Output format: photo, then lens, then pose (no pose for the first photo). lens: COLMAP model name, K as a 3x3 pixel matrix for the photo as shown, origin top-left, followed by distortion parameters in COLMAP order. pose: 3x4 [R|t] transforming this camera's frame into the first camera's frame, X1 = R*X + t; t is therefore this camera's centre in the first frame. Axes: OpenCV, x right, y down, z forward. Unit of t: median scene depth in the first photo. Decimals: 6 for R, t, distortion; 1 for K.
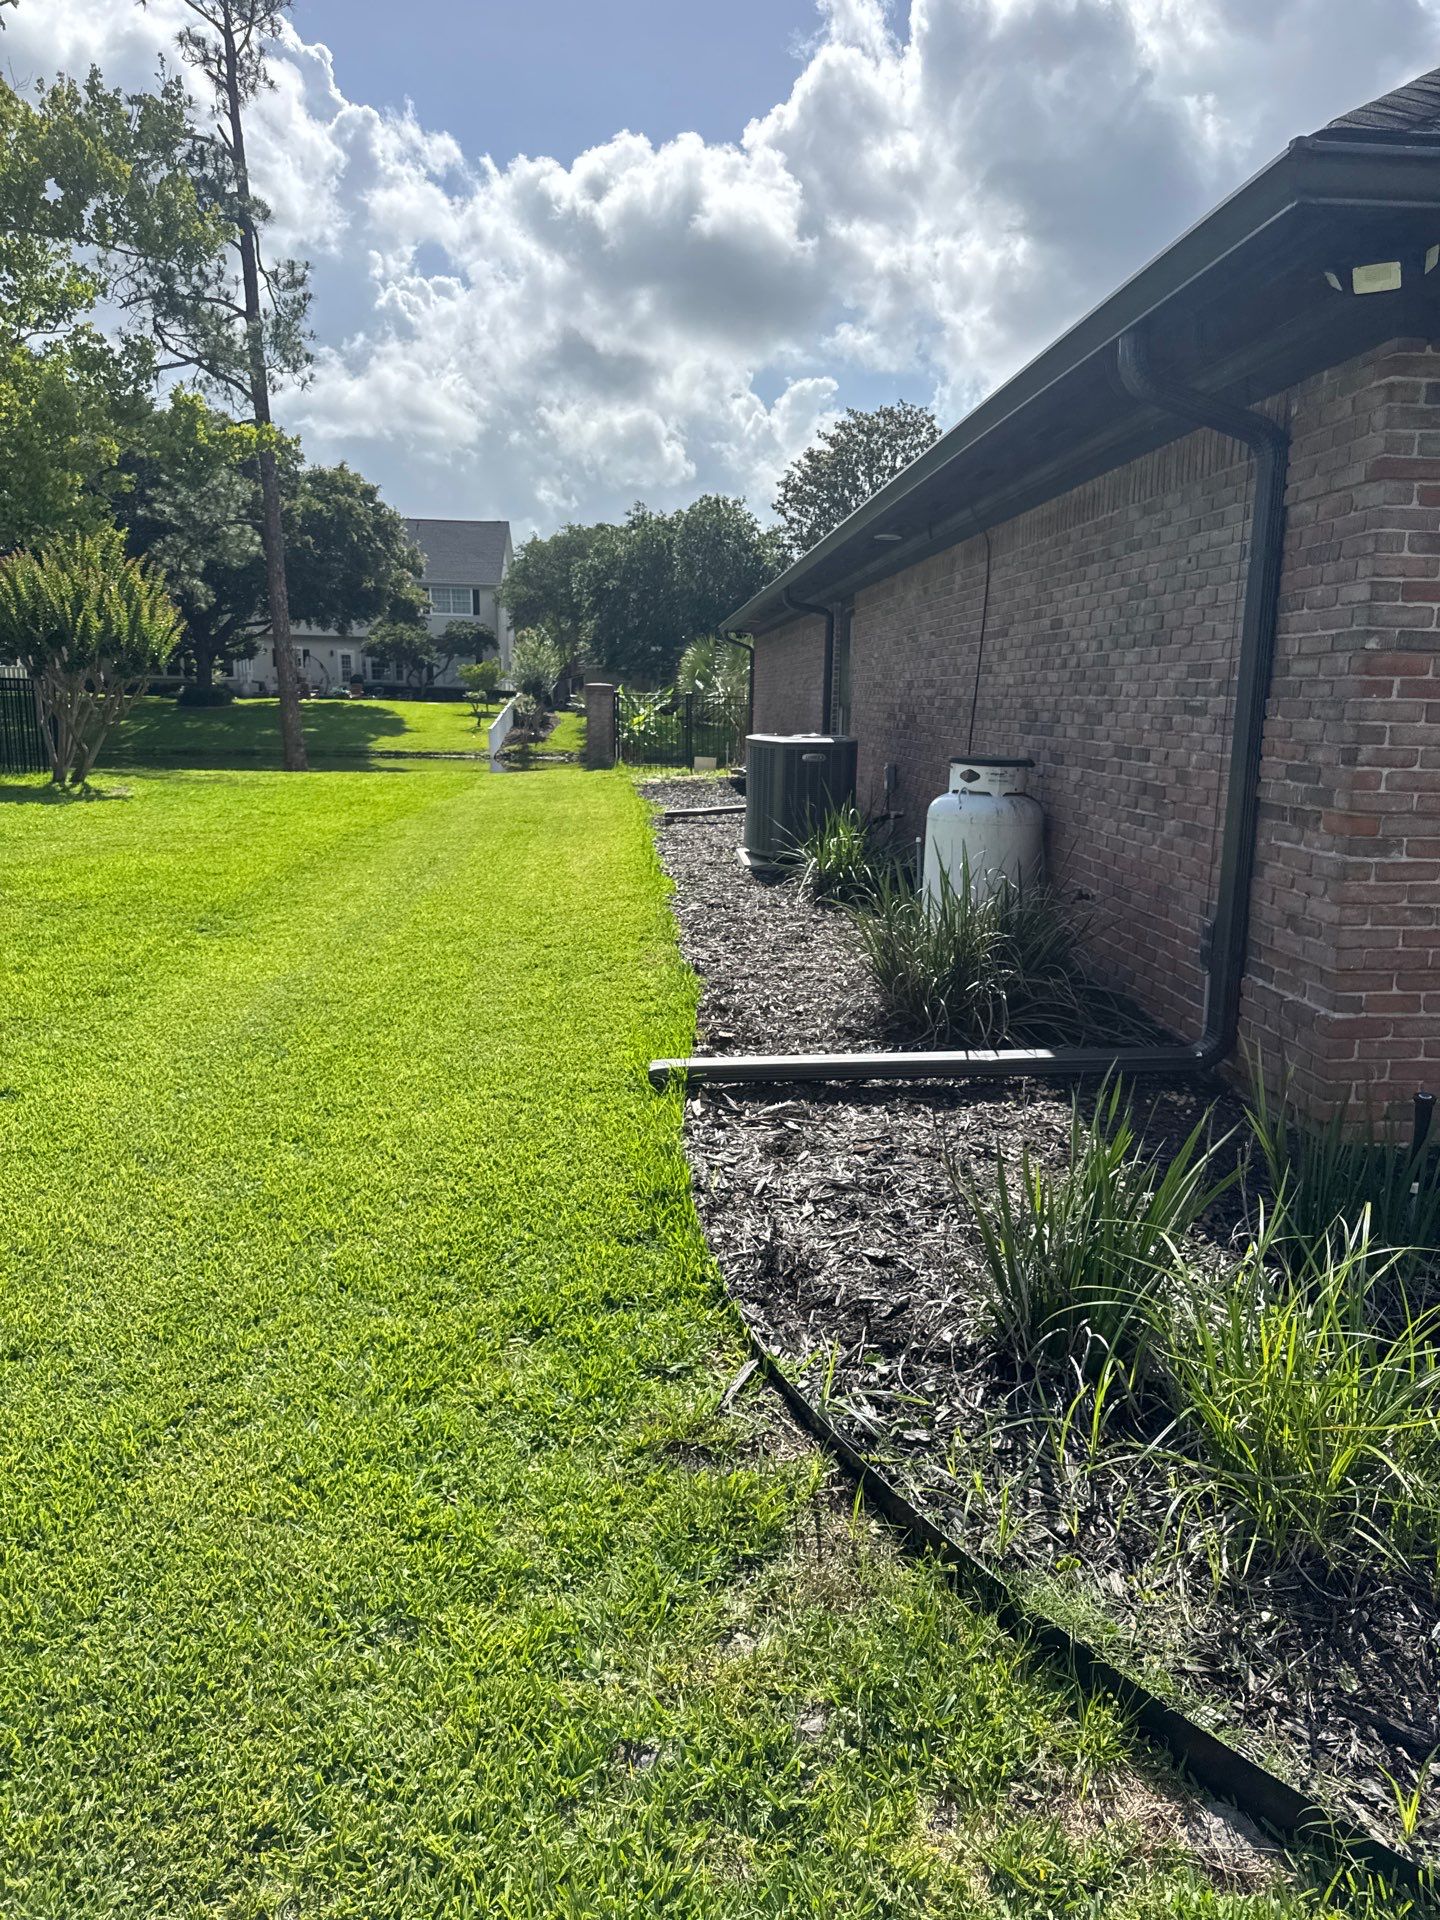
lens RADIAL K [[1351.8, 0, 731.0], [0, 1351.8, 953.4], [0, 0, 1]] dist [0.031349, -0.034704]
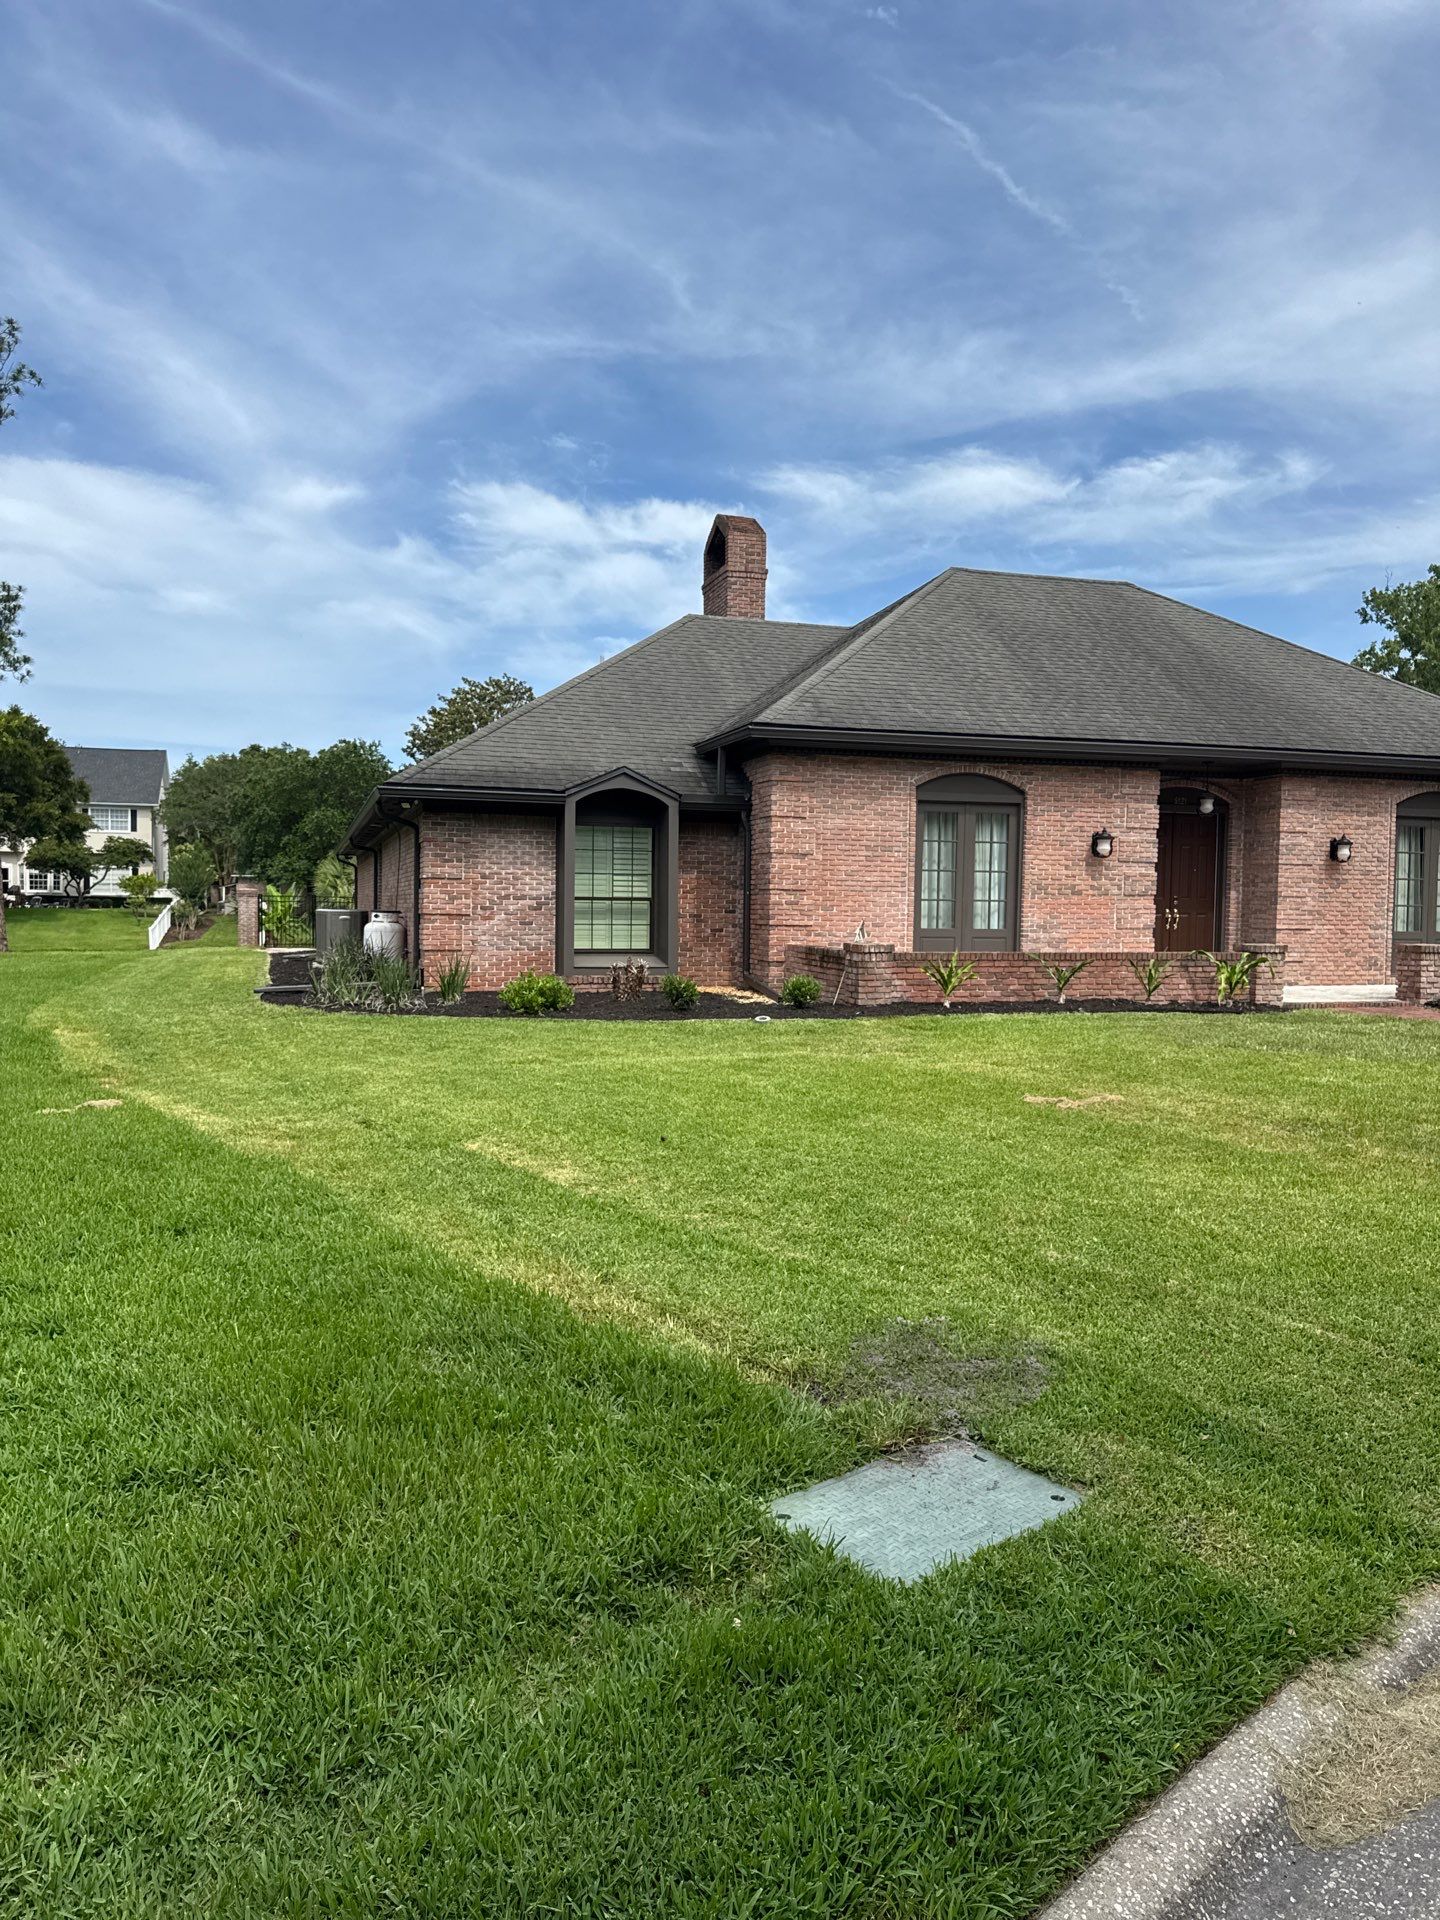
lens RADIAL K [[1351.8, 0, 738.6], [0, 1351.8, 986.9], [0, 0, 1]] dist [0.031349, -0.034704]
pose [[0.969791, -0.013575, 0.243559, 0.027554], [0.045155, 0.991185, -0.124551, 0.052590], [-0.239722, 0.131786, 0.961856, -0.247210]]
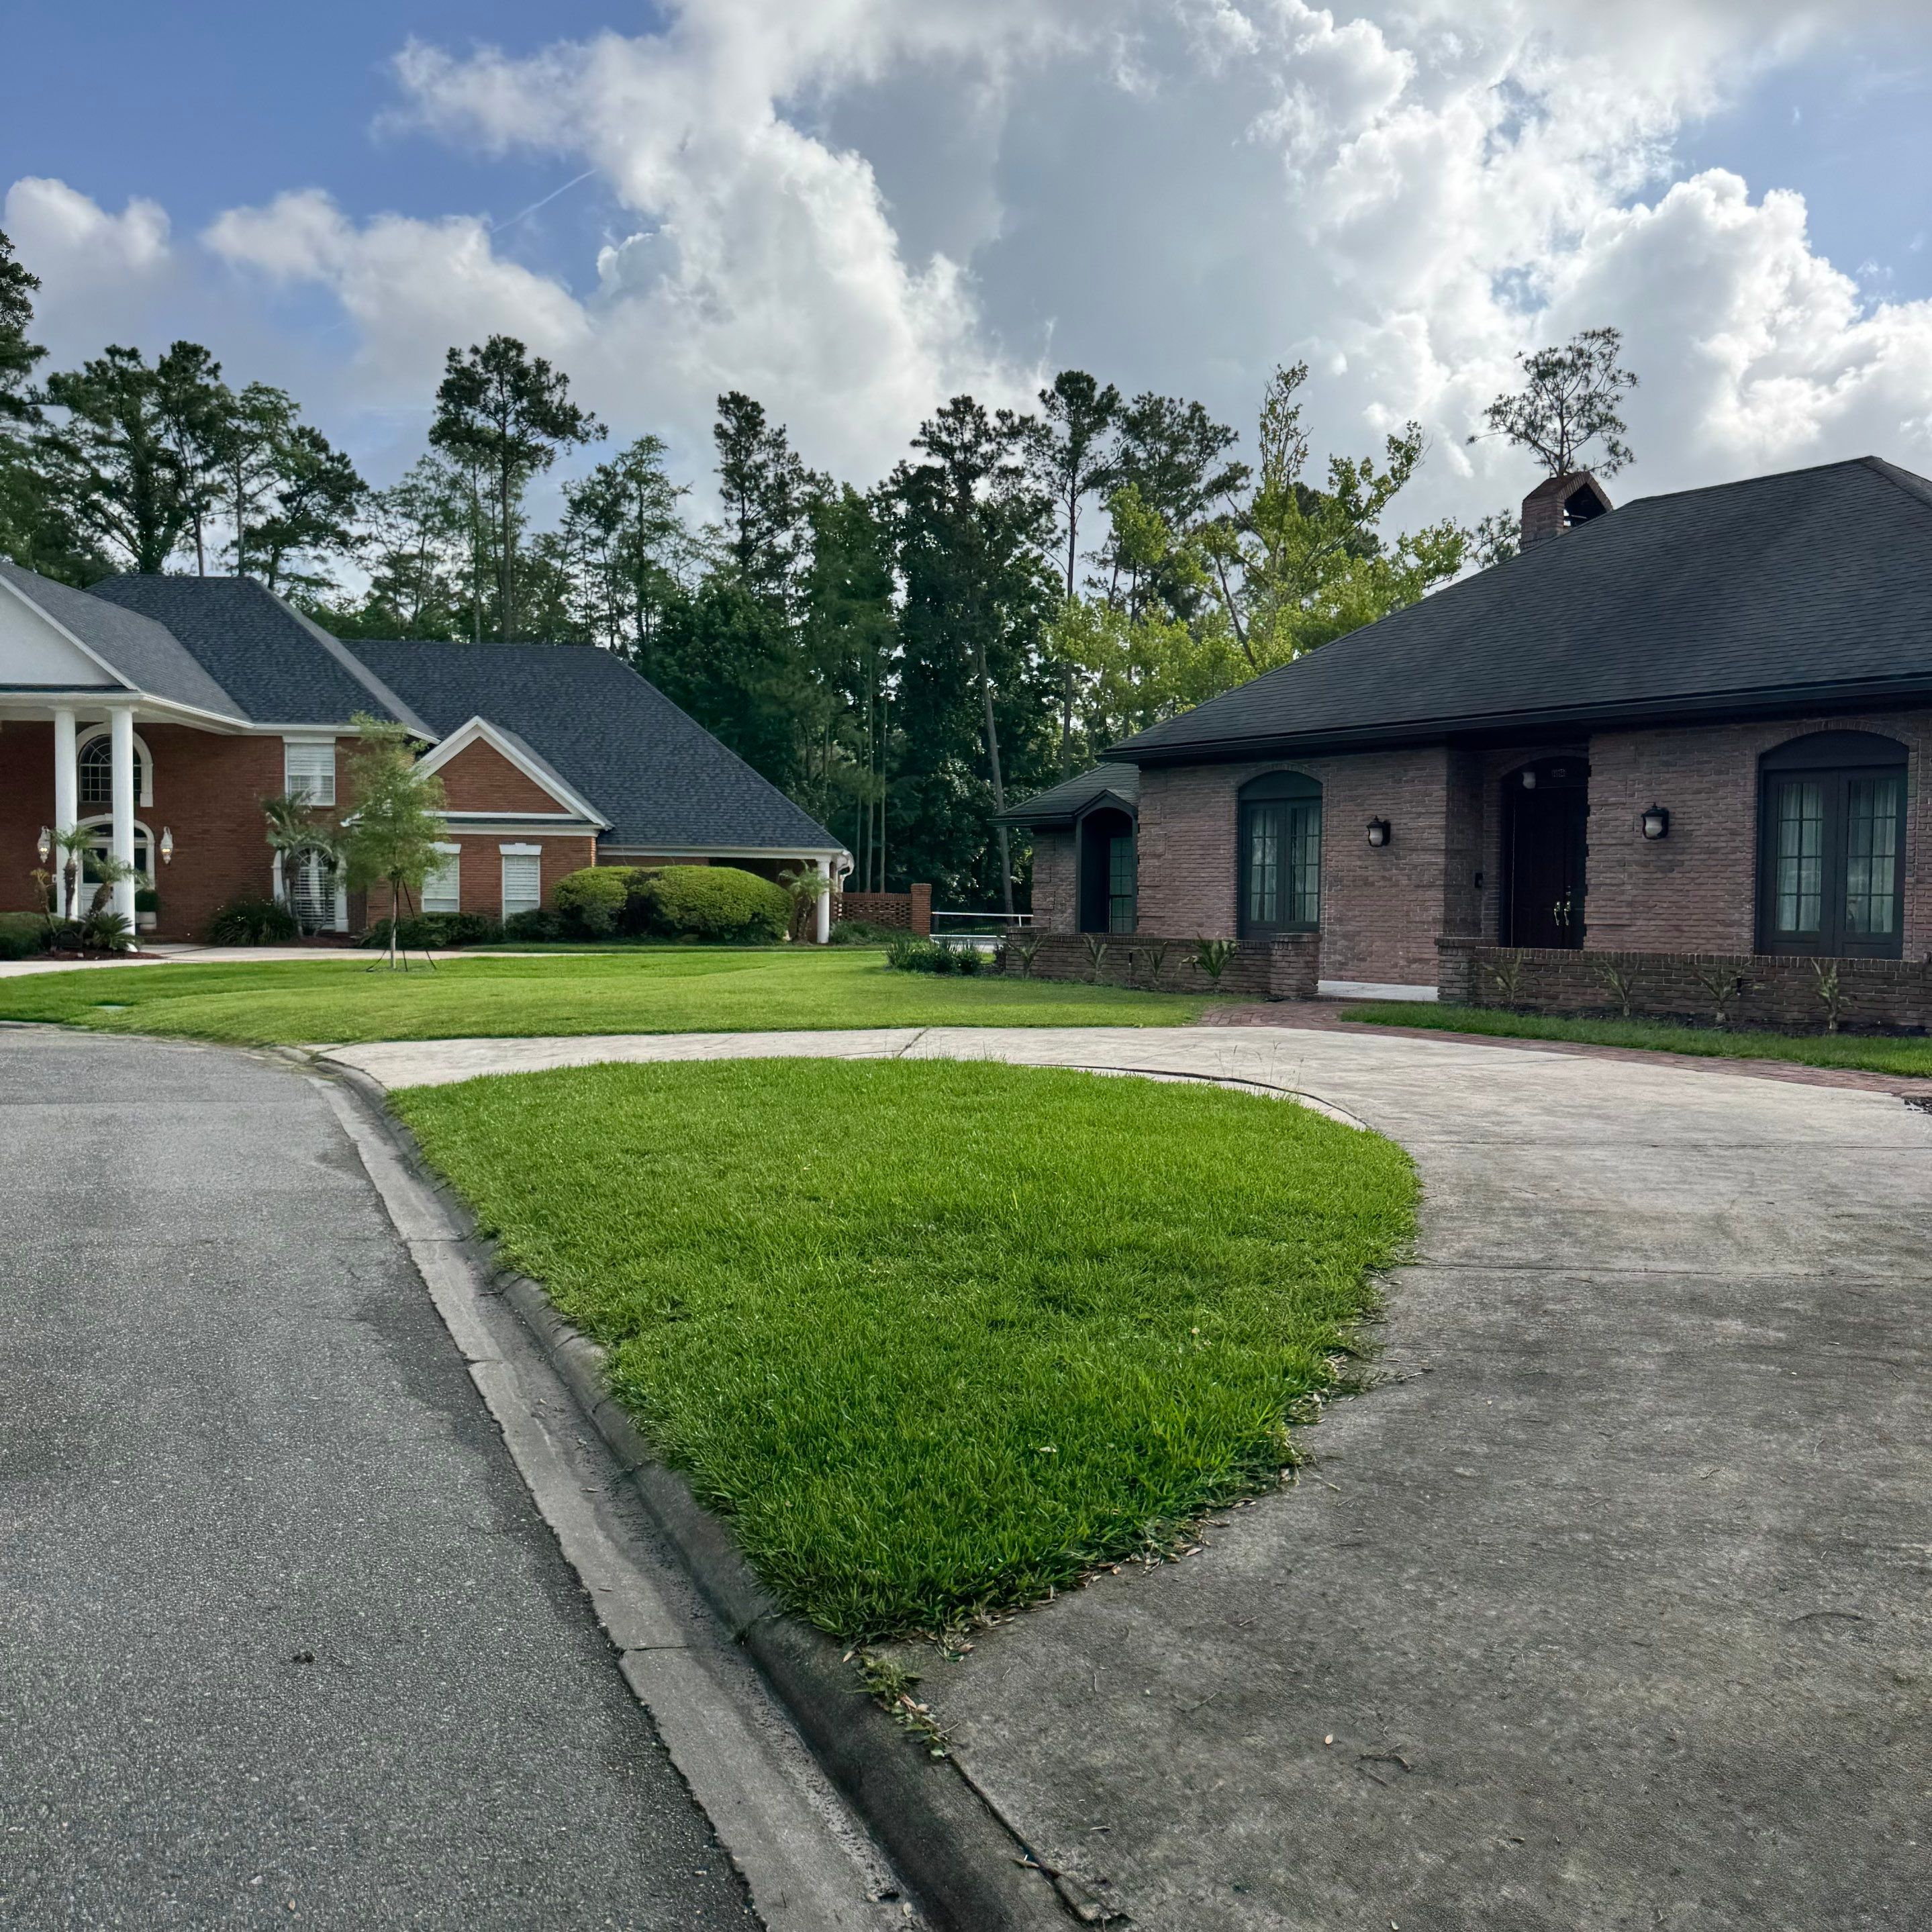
lens RADIAL K [[1688.0, 0, 1016.7], [0, 1688.0, 1010.3], [0, 0, 1]] dist [0.027837, 0.014841]
pose [[0.590073, 0.048230, -0.805908, 0.485795], [-0.161038, 0.985186, -0.058951, 0.059490], [0.791126, 0.164567, 0.589099, -0.249937]]
